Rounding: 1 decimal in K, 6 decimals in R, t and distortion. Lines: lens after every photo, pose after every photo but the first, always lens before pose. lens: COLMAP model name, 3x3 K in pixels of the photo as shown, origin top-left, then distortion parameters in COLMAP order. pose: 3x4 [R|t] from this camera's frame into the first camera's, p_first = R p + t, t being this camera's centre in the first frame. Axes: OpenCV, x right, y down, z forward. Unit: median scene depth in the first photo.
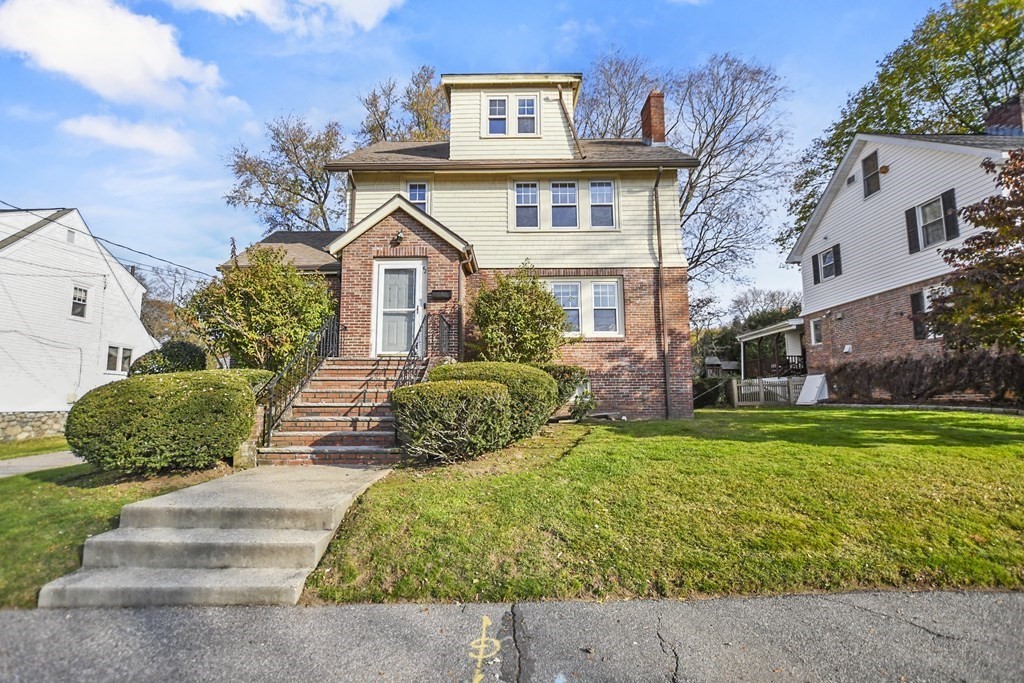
lens RADIAL K [[448.5, 0, 511.2], [0, 448.5, 345.7], [0, 0, 1]] dist [-0.001003, 0.001410]
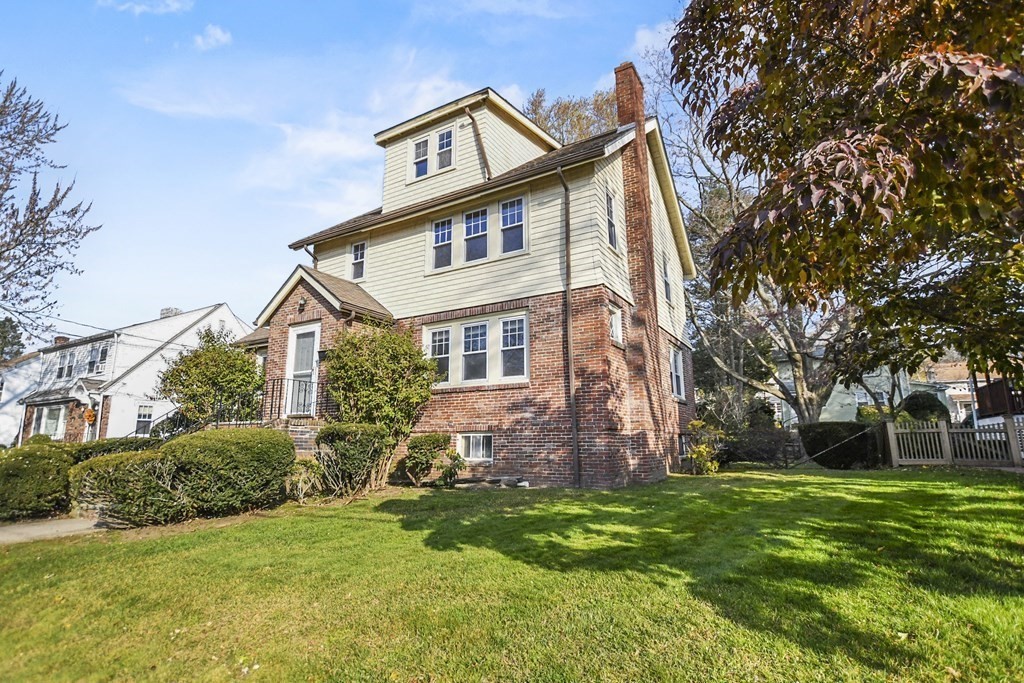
lens RADIAL K [[516.9, 0, 517.3], [0, 516.9, 337.9], [0, 0, 1]] dist [-0.004040, 0.000031]
pose [[0.865528, -0.103731, -0.490001, 0.675938], [0.062686, 0.993061, -0.099499, -0.006869], [0.496922, 0.055403, 0.866025, 0.170269]]
